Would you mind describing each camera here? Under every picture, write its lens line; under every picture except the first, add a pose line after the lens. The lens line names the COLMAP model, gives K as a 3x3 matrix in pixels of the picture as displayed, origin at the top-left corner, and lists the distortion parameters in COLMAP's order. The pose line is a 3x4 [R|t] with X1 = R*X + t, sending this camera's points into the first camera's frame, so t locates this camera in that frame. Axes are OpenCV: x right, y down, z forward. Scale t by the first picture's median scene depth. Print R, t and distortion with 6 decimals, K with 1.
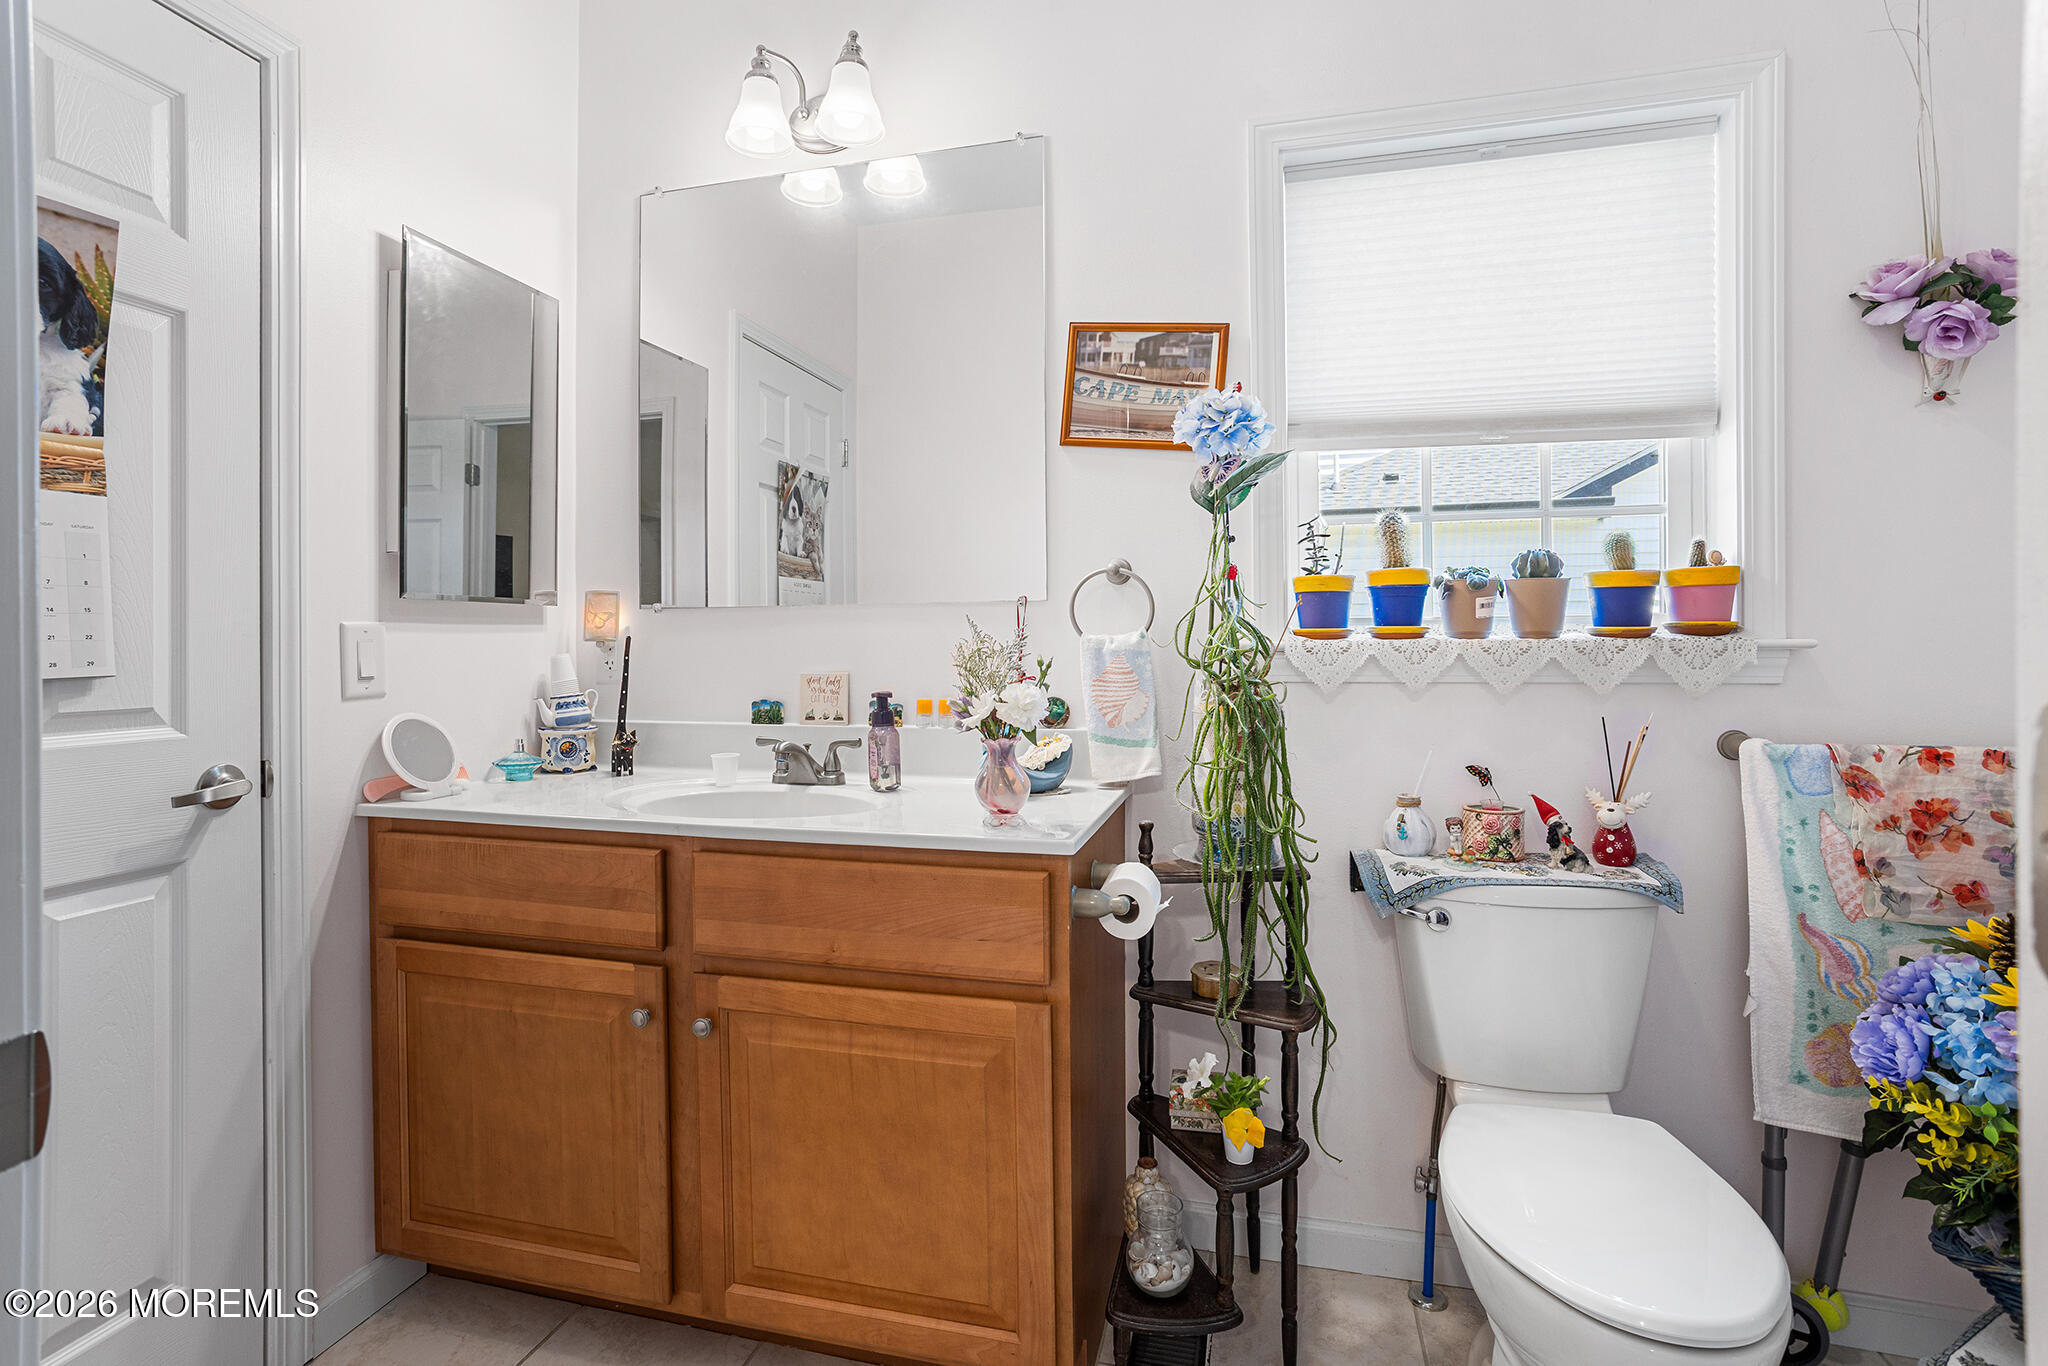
lens RADIAL K [[1004.9, 0, 1011.3], [0, 1004.9, 648.0], [0, 0, 1]] dist [-0.018025, 0.010832]
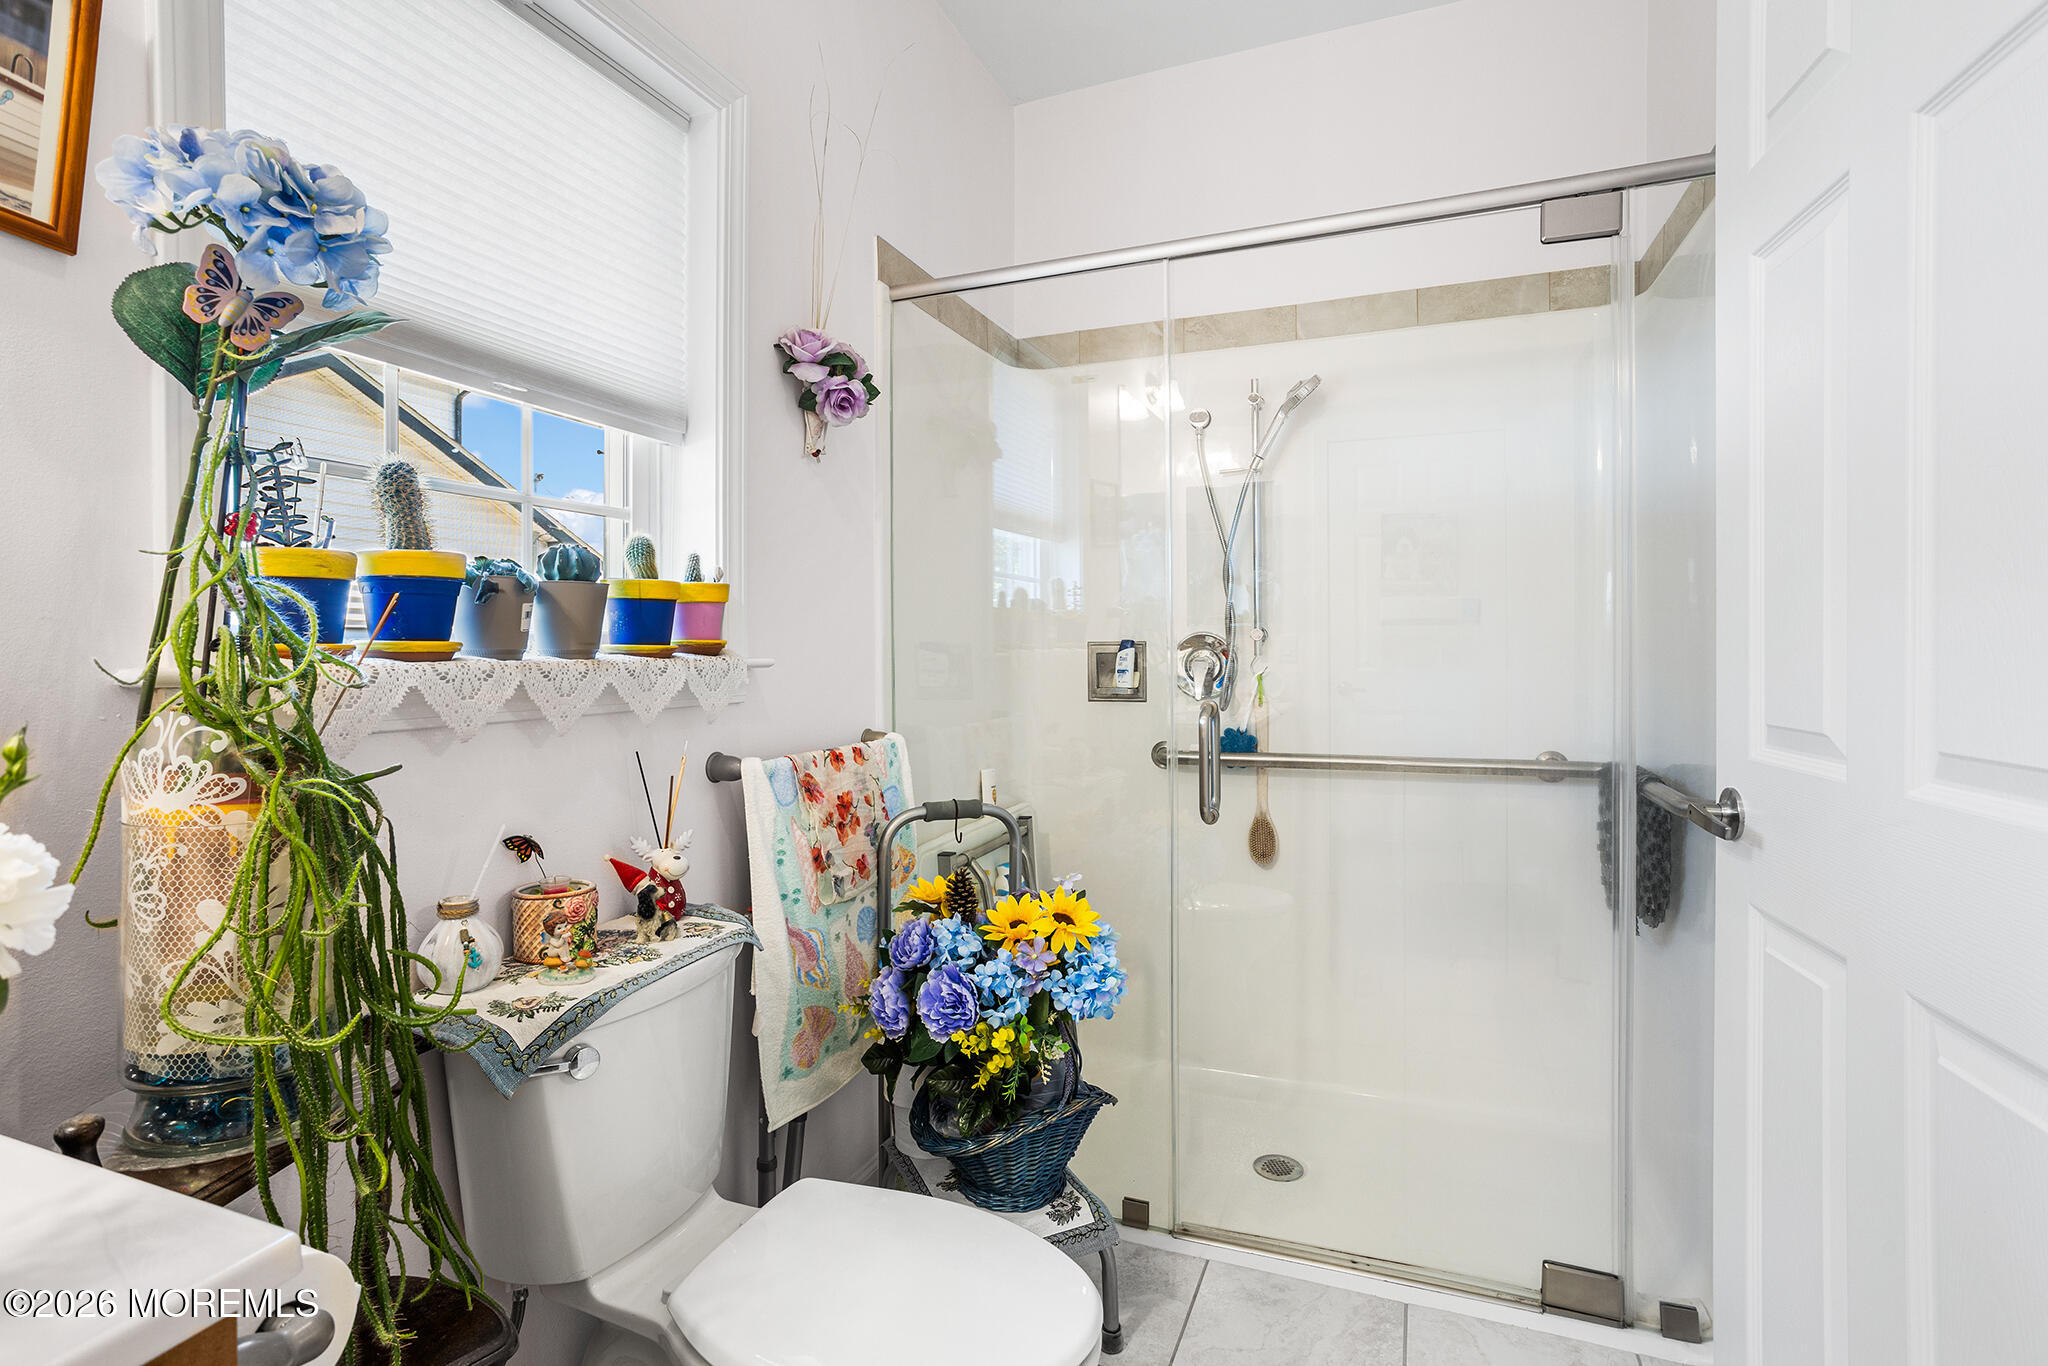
lens RADIAL K [[1004.9, 0, 1017.3], [0, 1004.9, 664.9], [0, 0, 1]] dist [-0.018025, 0.010832]
pose [[0.128060, -0.011066, 0.991705, -0.219111], [0.005443, 0.999931, 0.010455, -0.012078], [-0.991751, 0.004059, 0.128111, 0.593472]]
